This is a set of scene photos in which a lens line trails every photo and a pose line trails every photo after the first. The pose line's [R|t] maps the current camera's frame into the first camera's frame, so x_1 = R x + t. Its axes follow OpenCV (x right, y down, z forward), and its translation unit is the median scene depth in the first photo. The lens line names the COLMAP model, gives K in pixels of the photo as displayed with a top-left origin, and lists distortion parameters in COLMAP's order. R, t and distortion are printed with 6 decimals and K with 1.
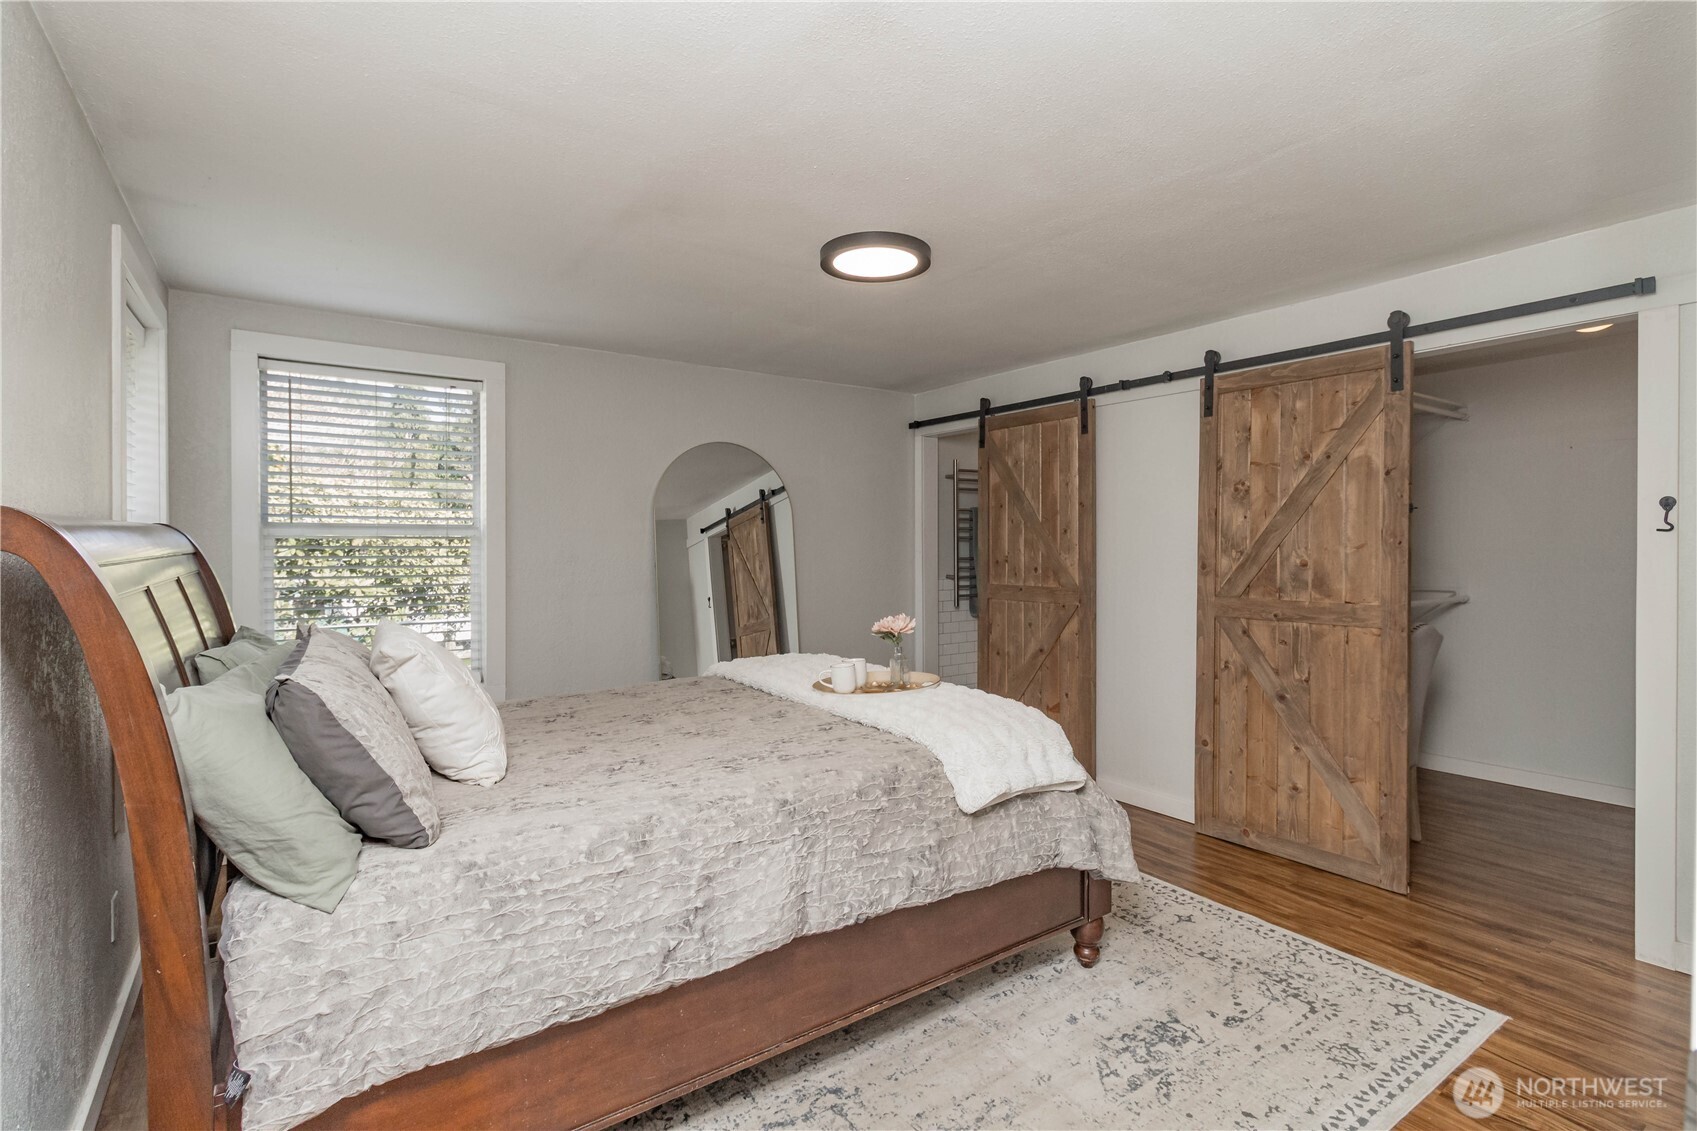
lens RADIAL K [[812.9, 0, 849.1], [0, 812.9, 548.3], [0, 0, 1]] dist [0.000112, 0.000297]
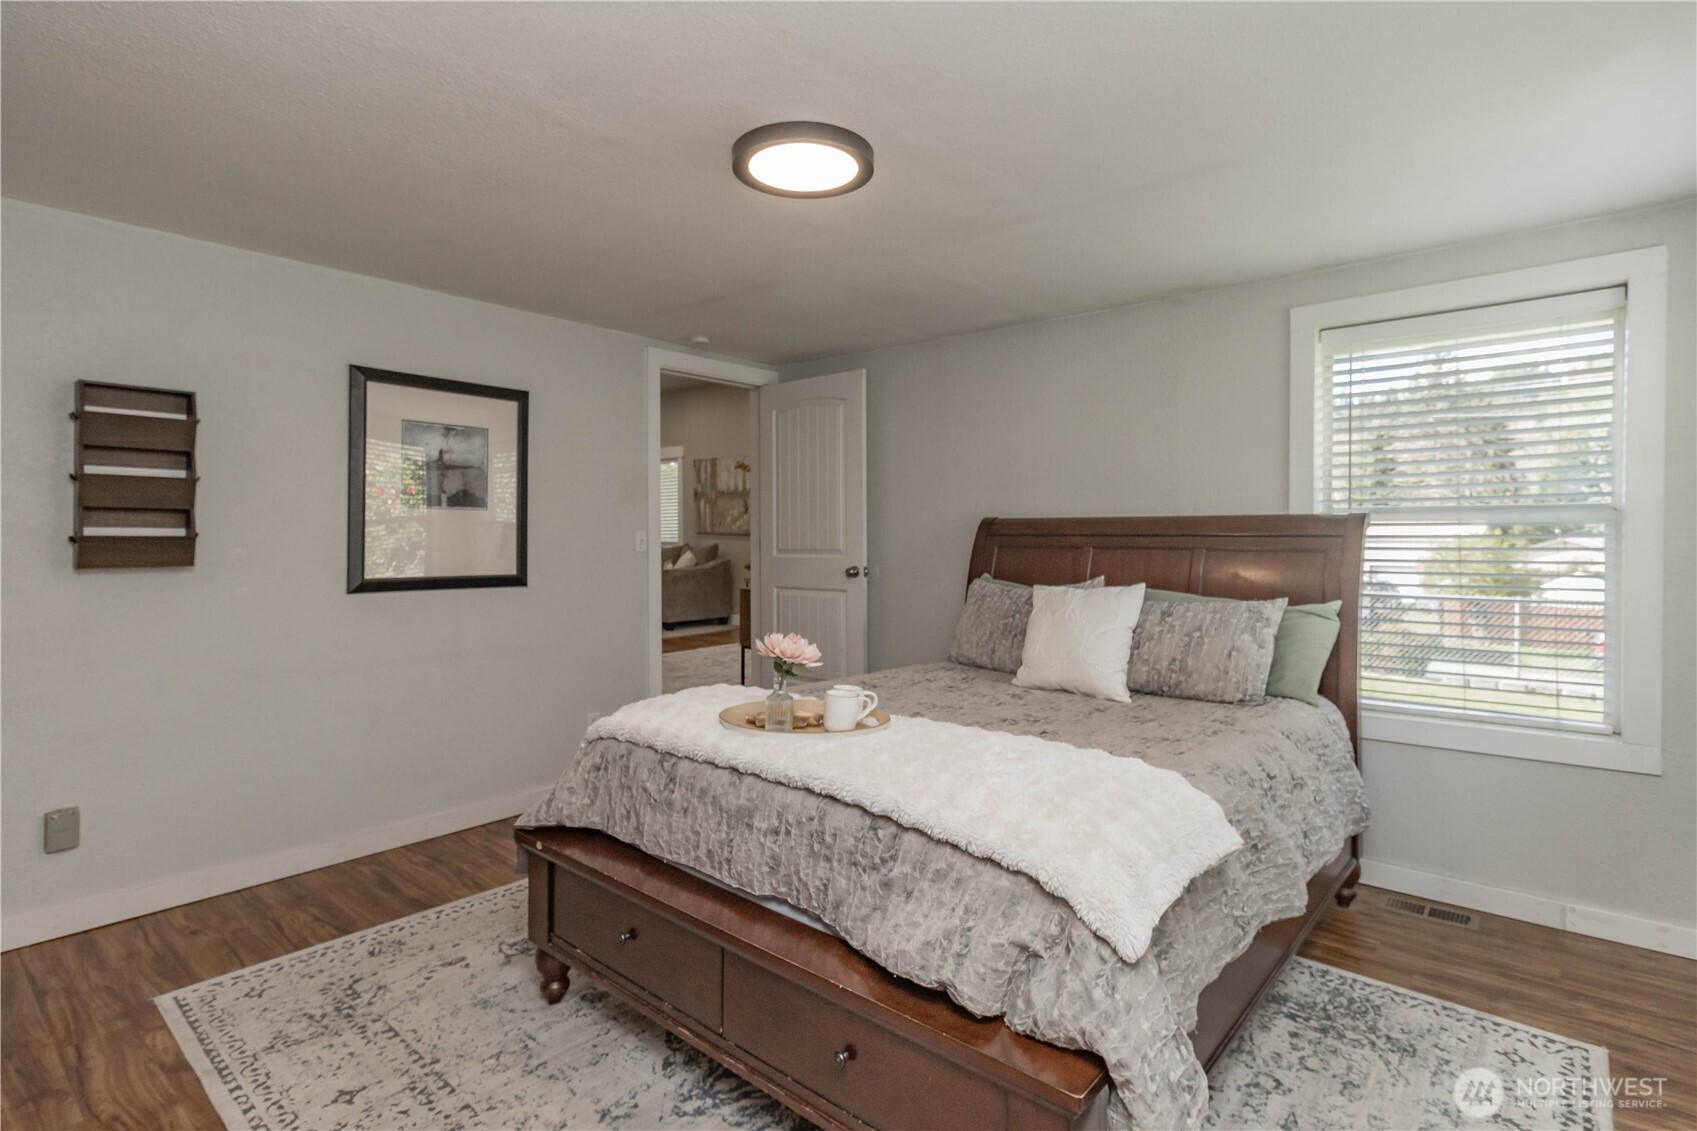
lens RADIAL K [[812.9, 0, 849.1], [0, 812.9, 548.3], [0, 0, 1]] dist [0.000112, 0.000297]
pose [[-0.966291, 0.009233, -0.257285, 0.210795], [0.002284, 0.999625, 0.027296, -0.004766], [0.257441, 0.025788, -0.965950, 1.972387]]
